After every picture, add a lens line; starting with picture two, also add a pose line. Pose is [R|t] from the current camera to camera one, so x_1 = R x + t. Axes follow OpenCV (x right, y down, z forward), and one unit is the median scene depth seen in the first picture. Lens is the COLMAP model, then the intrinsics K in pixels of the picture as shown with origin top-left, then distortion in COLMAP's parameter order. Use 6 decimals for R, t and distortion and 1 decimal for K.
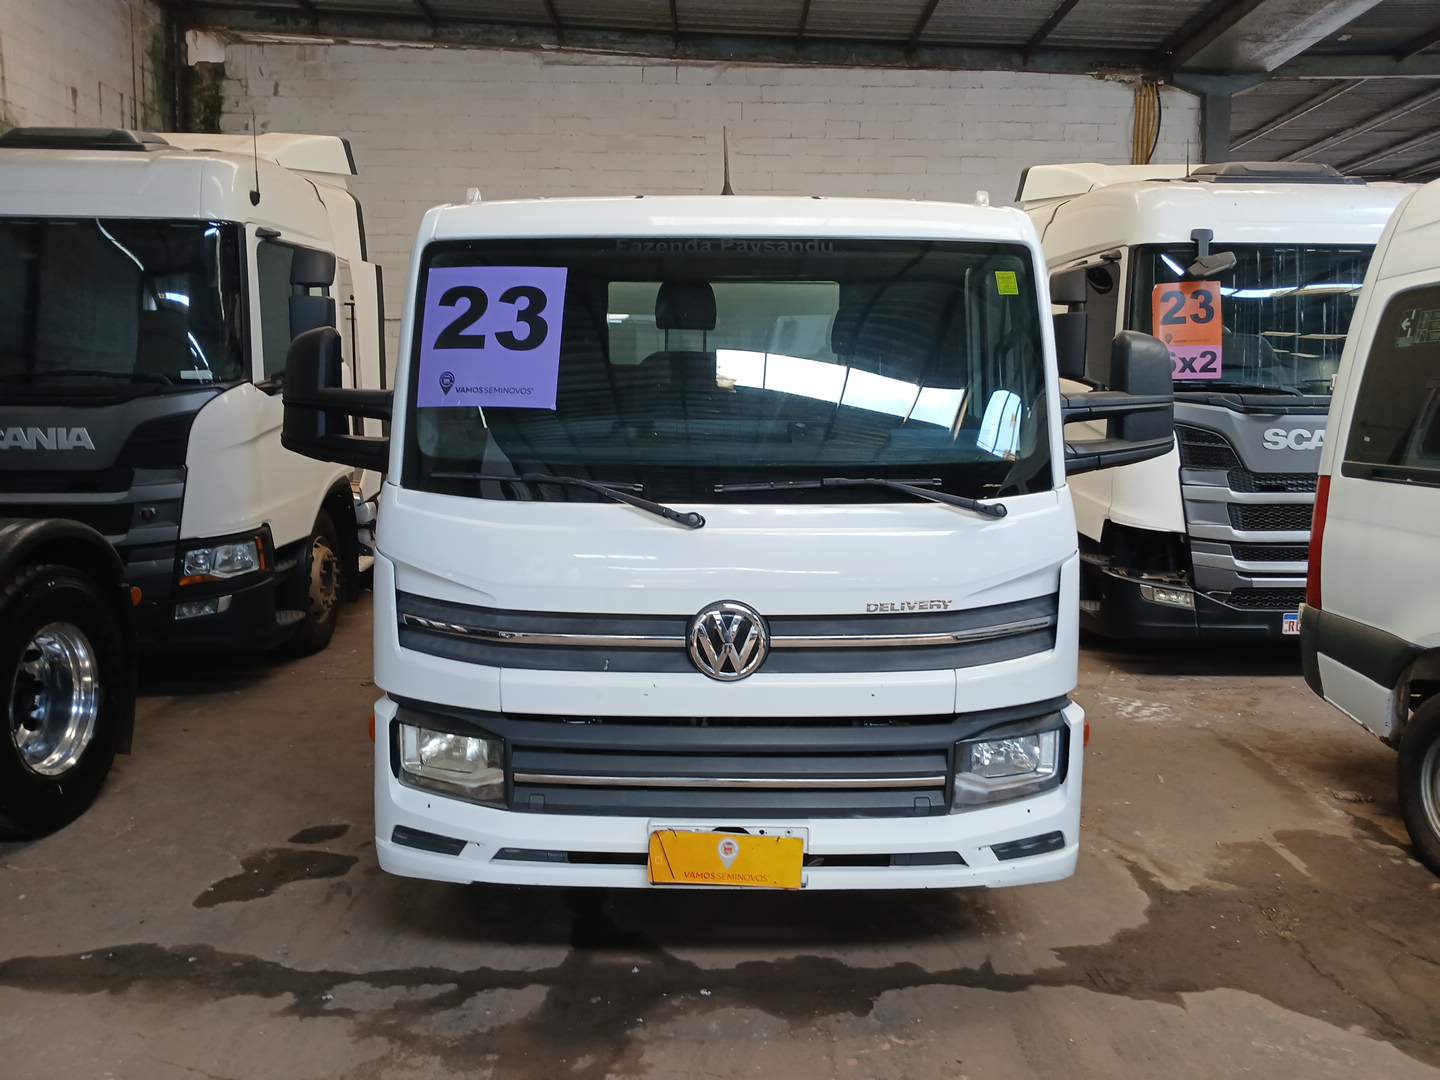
lens RADIAL K [[1108.4, 0, 716.1], [0, 1108.4, 541.0], [0, 0, 1]] dist [0.018899, -0.072041]
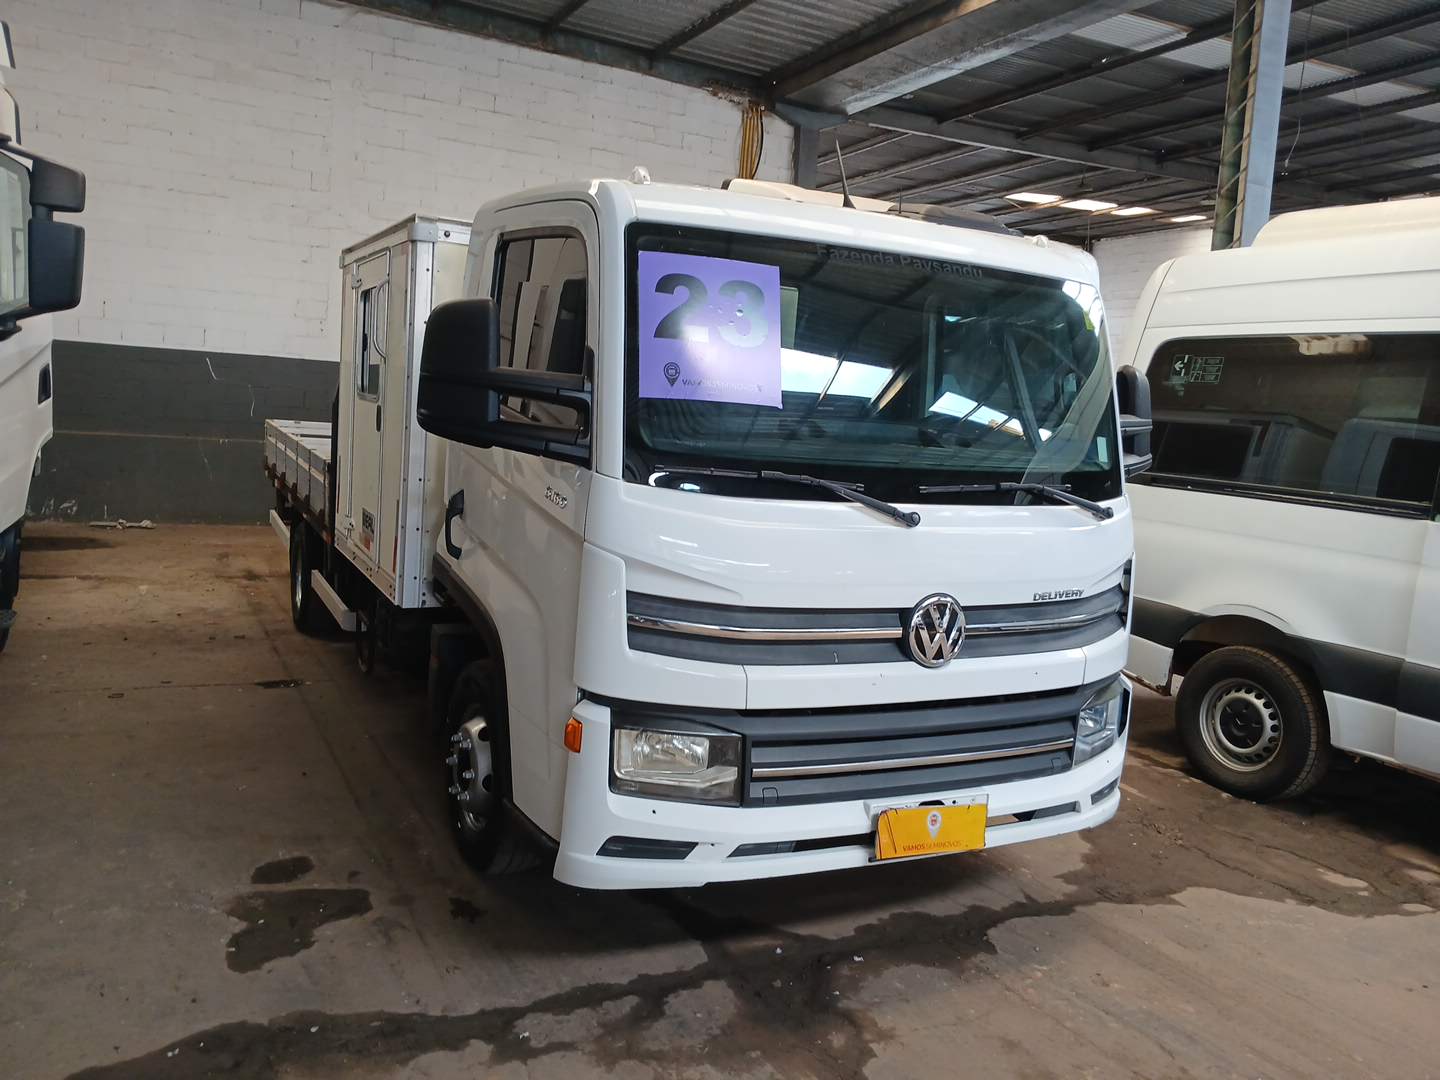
lens RADIAL K [[1114.8, 0, 664.8], [0, 1114.8, 541.7], [0, 0, 1]] dist [0.066358, -0.165312]
pose [[0.890710, -0.000754, 0.454571, -0.659069], [-0.009814, 0.999734, 0.020888, -0.015972], [-0.454465, -0.023066, 0.890466, 0.128675]]
